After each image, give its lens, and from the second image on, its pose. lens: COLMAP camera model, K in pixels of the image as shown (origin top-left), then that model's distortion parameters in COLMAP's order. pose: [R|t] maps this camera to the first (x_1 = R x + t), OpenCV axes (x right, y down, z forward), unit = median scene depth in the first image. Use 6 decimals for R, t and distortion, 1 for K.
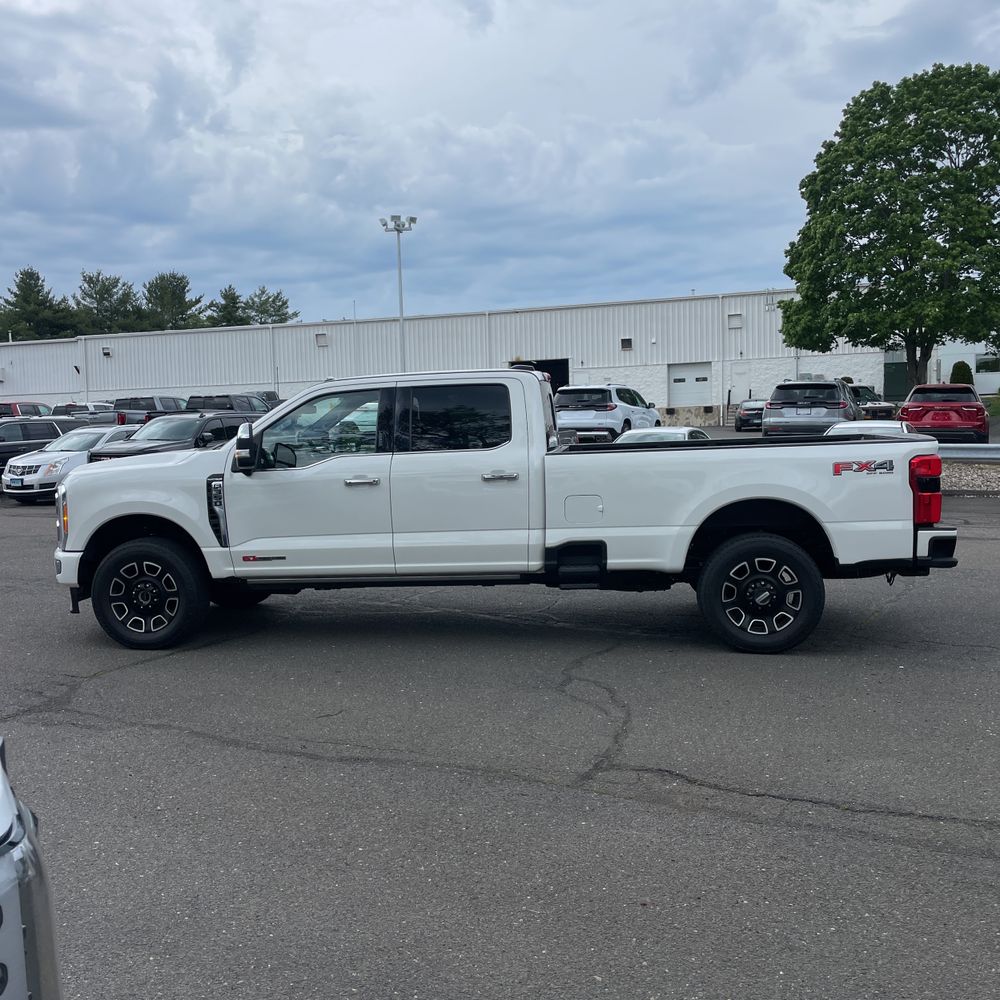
lens RADIAL K [[999.0, 0, 500.0], [0, 999.0, 500.0], [0, 0, 1]] dist [0.100849, -0.137834]
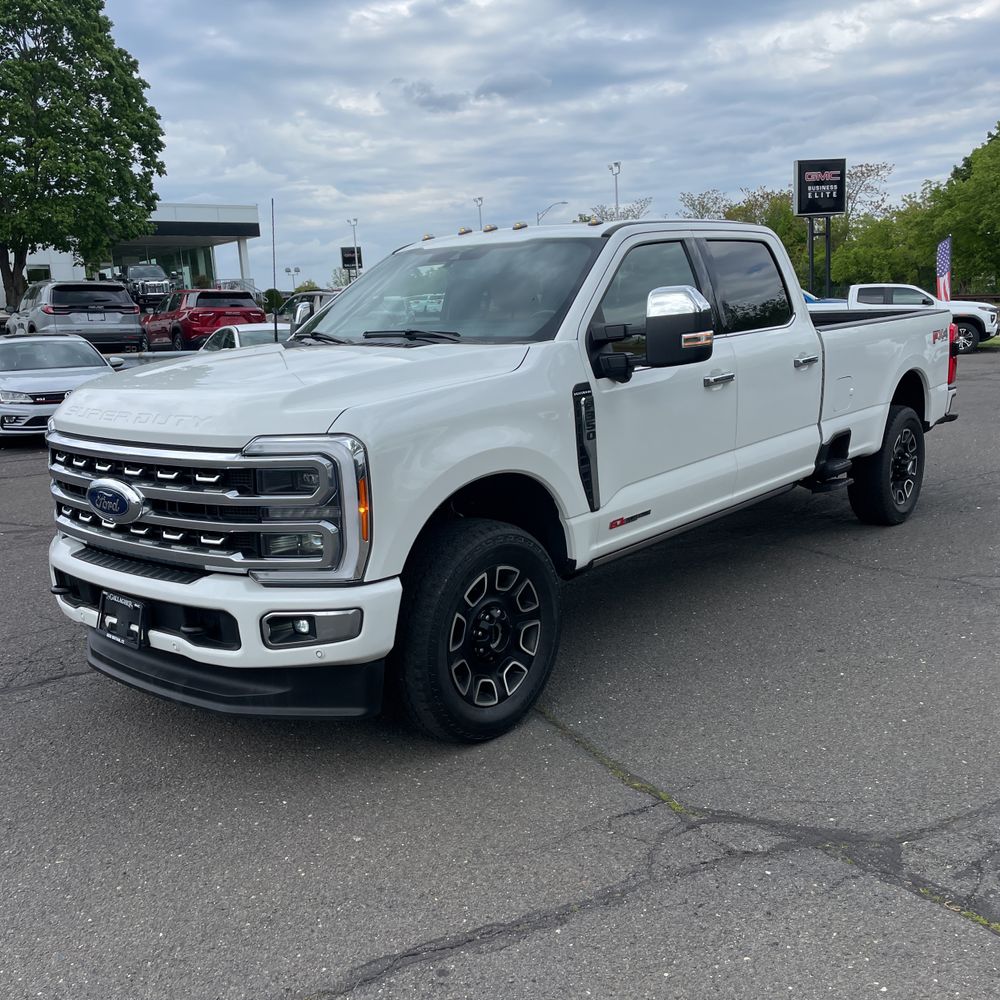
lens RADIAL K [[988.7, 0, 486.0], [0, 988.7, 500.6], [0, 0, 1]] dist [0.098781, -0.083974]
pose [[0.560257, -0.156964, 0.813311, -0.750090], [0.091842, 0.987599, 0.127334, -0.035486], [-0.823212, 0.003357, 0.567725, 0.717284]]
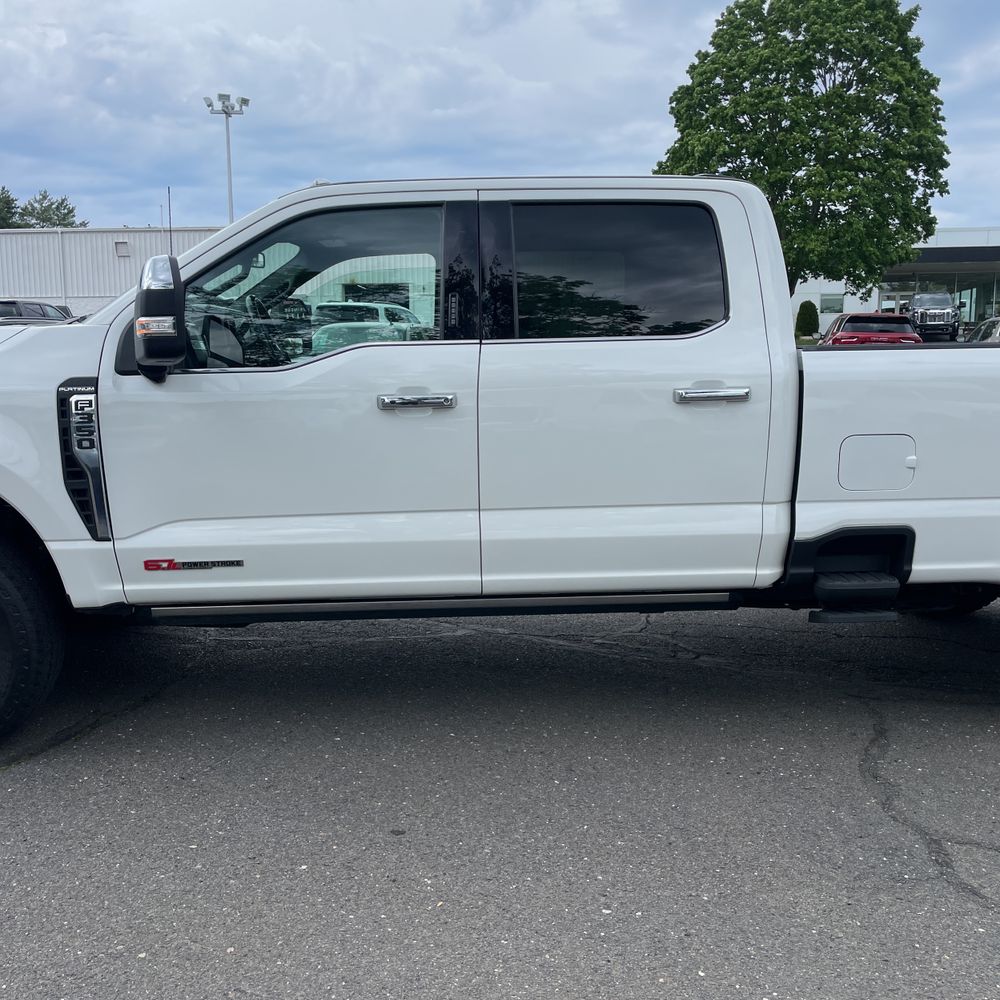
lens RADIAL K [[1014.2, 0, 496.4], [0, 1014.2, 501.2], [0, 0, 1]] dist [0.091775, -0.120397]
pose [[0.981735, -0.000151, 0.190254, -0.183506], [-0.011576, 0.998100, 0.060523, -0.000665], [-0.189902, -0.061620, 0.979868, 0.504911]]
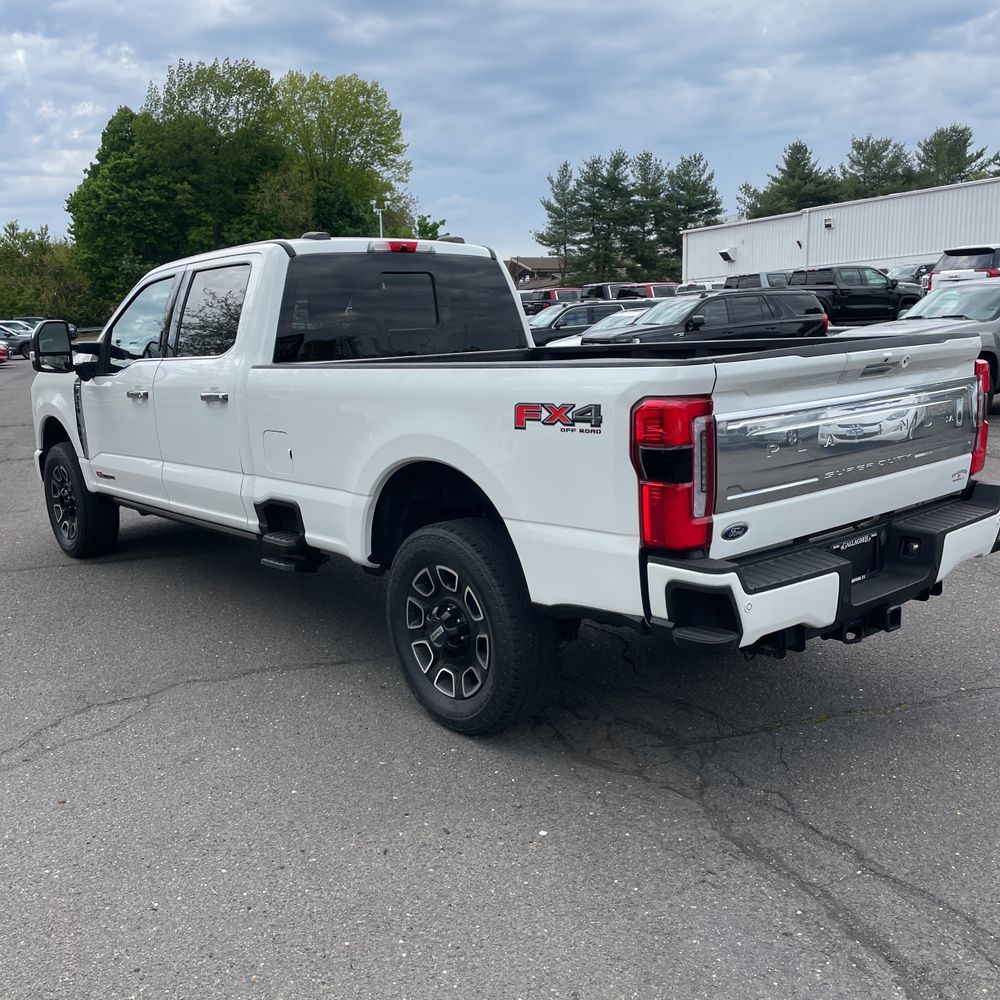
lens RADIAL K [[1014.2, 0, 496.4], [0, 1014.2, 501.2], [0, 0, 1]] dist [0.091775, -0.120397]
pose [[0.733964, 0.116986, -0.669037, 0.607751], [-0.035651, 0.990332, 0.134055, -0.051120], [0.678252, -0.074540, 0.731039, 0.561068]]
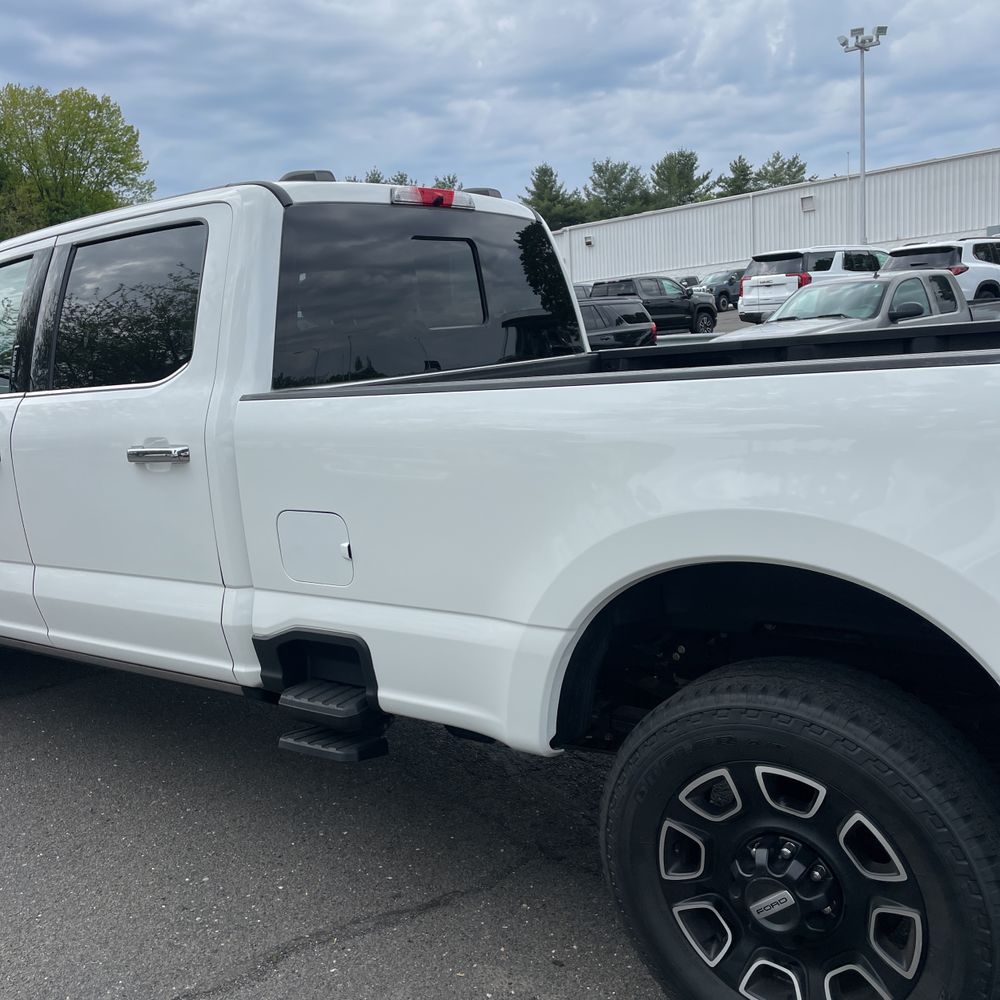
lens RADIAL K [[1014.2, 0, 496.4], [0, 1014.2, 501.2], [0, 0, 1]] dist [0.091775, -0.120397]
pose [[0.871359, 0.043757, -0.488690, 0.303906], [0.011773, 0.993864, 0.109982, -0.045524], [0.490504, -0.101588, 0.865497, 0.664491]]
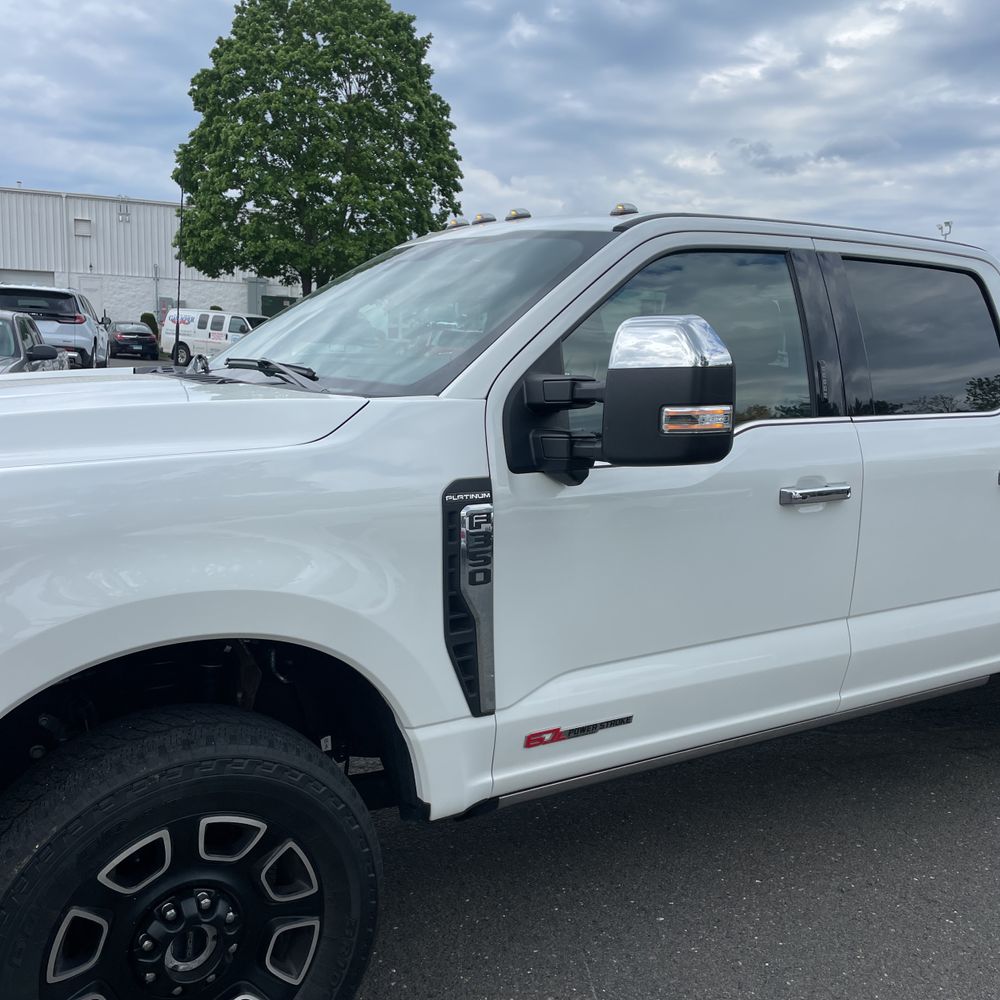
lens RADIAL K [[999.0, 0, 500.0], [0, 999.0, 500.0], [0, 0, 1]] dist [0.100849, -0.137834]
pose [[0.766722, -0.034795, 0.641036, -0.455043], [-0.009146, 0.997837, 0.065102, -0.037968], [-0.641915, -0.055778, 0.764745, 0.751053]]
